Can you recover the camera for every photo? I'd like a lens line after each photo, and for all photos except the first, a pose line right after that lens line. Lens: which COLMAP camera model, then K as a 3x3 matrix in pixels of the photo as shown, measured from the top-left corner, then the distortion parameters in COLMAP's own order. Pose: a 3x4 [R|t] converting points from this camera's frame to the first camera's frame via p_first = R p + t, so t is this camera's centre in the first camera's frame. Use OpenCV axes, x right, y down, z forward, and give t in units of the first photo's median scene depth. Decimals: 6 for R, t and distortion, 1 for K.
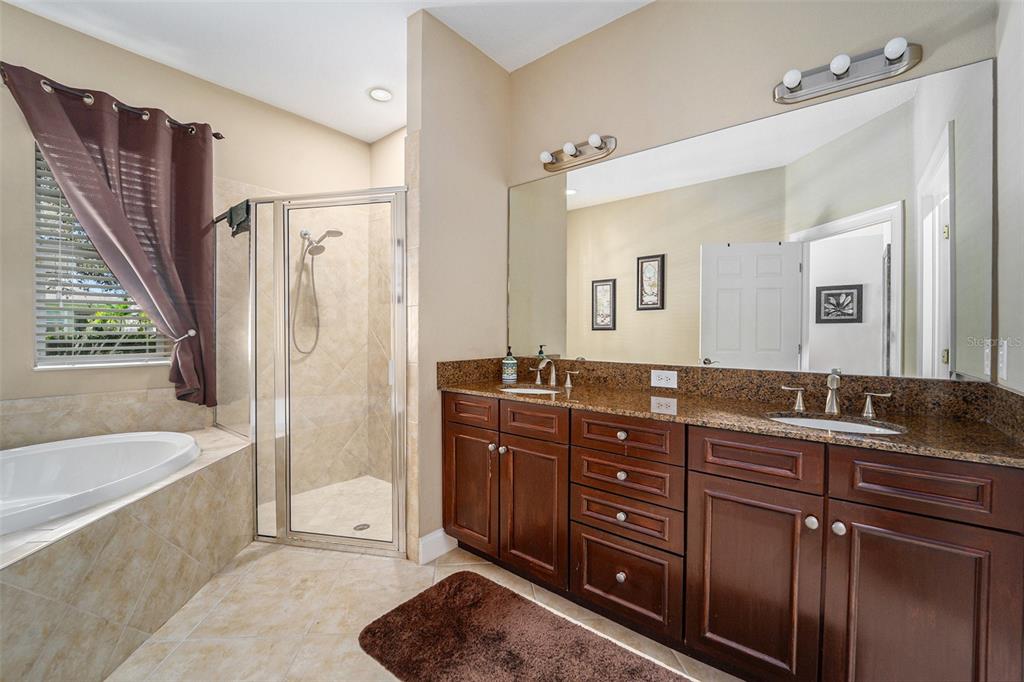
lens RADIAL K [[421.4, 0, 515.9], [0, 421.4, 336.4], [0, 0, 1]] dist [-0.024523, 0.000733]
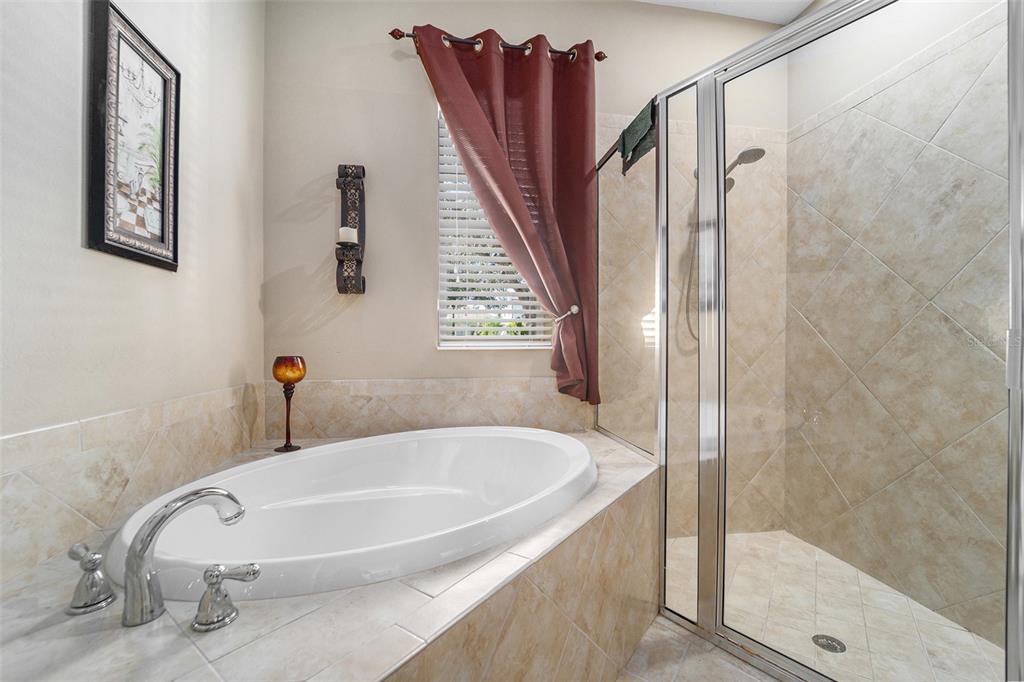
lens RADIAL K [[421.4, 0, 513.5], [0, 421.4, 344.2], [0, 0, 1]] dist [-0.024523, 0.000733]
pose [[0.750219, -0.001309, -0.661188, -0.353137], [-0.004536, 0.999964, -0.007127, 0.068015], [0.661174, 0.008347, 0.750186, 0.335591]]
